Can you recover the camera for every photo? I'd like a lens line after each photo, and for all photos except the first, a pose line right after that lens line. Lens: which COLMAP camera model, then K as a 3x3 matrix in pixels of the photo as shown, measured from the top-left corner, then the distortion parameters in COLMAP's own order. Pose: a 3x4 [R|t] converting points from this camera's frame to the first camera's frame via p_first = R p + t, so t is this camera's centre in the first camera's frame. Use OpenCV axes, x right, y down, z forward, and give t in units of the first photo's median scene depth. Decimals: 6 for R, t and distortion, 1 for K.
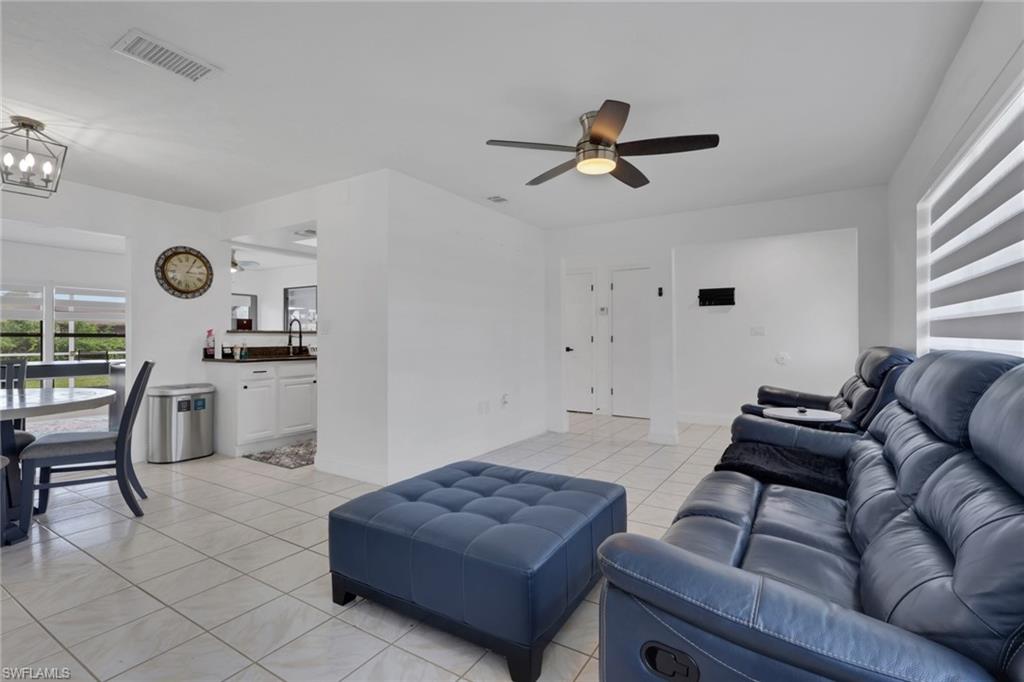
lens RADIAL K [[477.7, 0, 509.7], [0, 477.7, 336.1], [0, 0, 1]] dist [-0.000779, 0.000699]
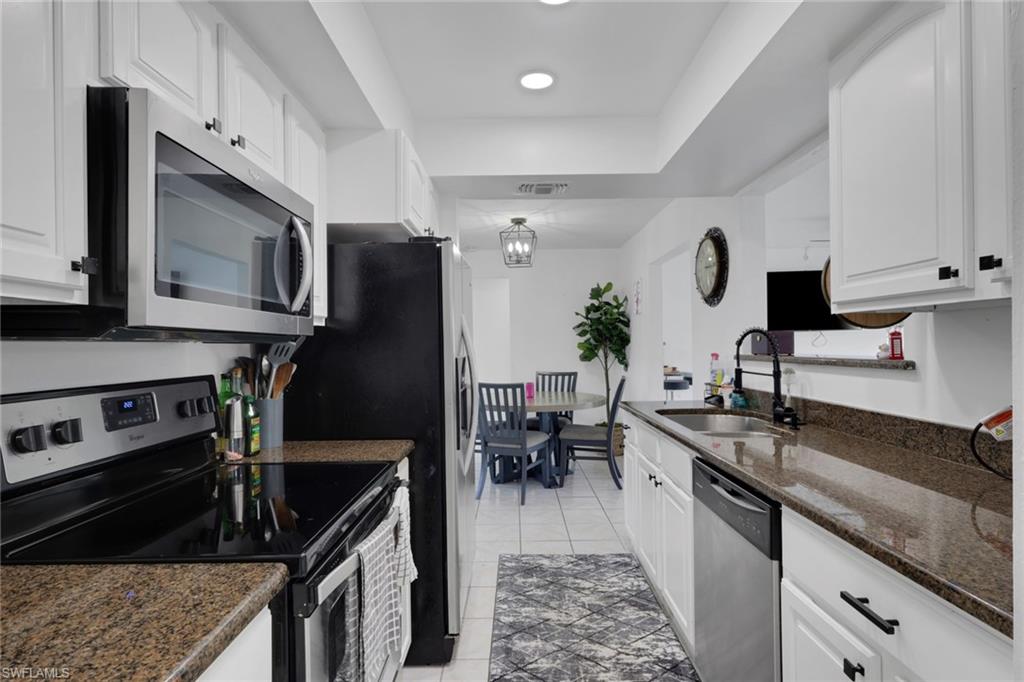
lens RADIAL K [[549.8, 0, 512.0], [0, 549.8, 341.0], [0, 0, 1]] dist [0.002063, 0.000661]
pose [[-0.841095, 0.008382, -0.540822, -0.040296], [0.008099, 0.999963, 0.002903, -0.030634], [0.540826, -0.001938, -0.841132, 1.471335]]
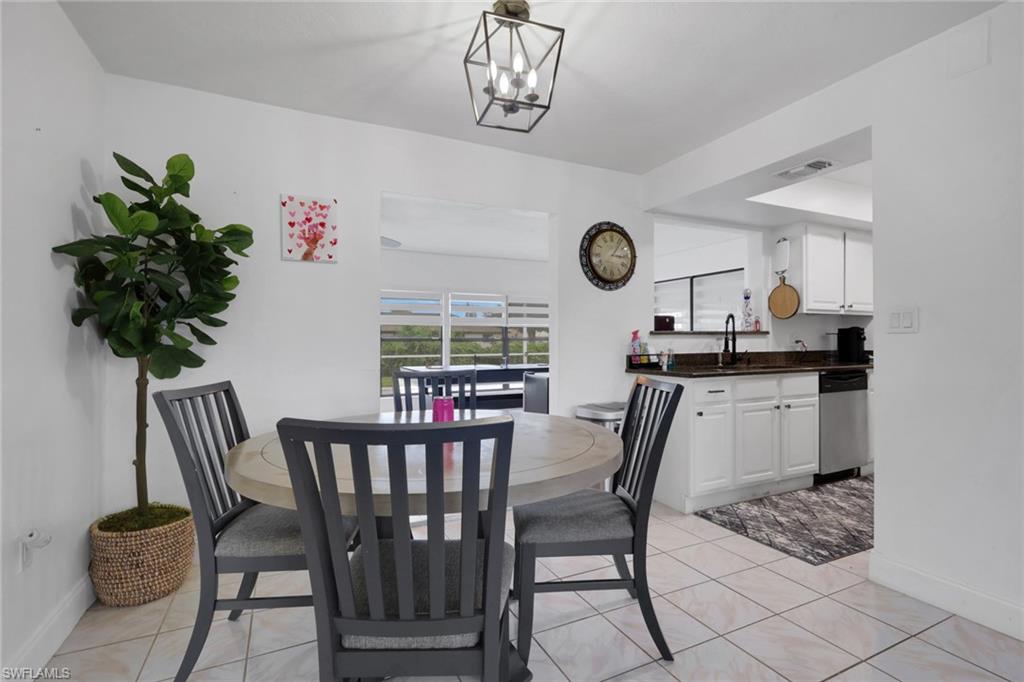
lens RADIAL K [[466.1, 0, 512.0], [0, 466.1, 341.0], [0, 0, 1]] dist [0.001973, 0.000334]
pose [[0.847925, -0.004861, -0.530094, -0.411955], [0.007067, 0.999973, 0.002133, -0.000311], [0.530069, -0.005555, 0.847936, 0.282740]]
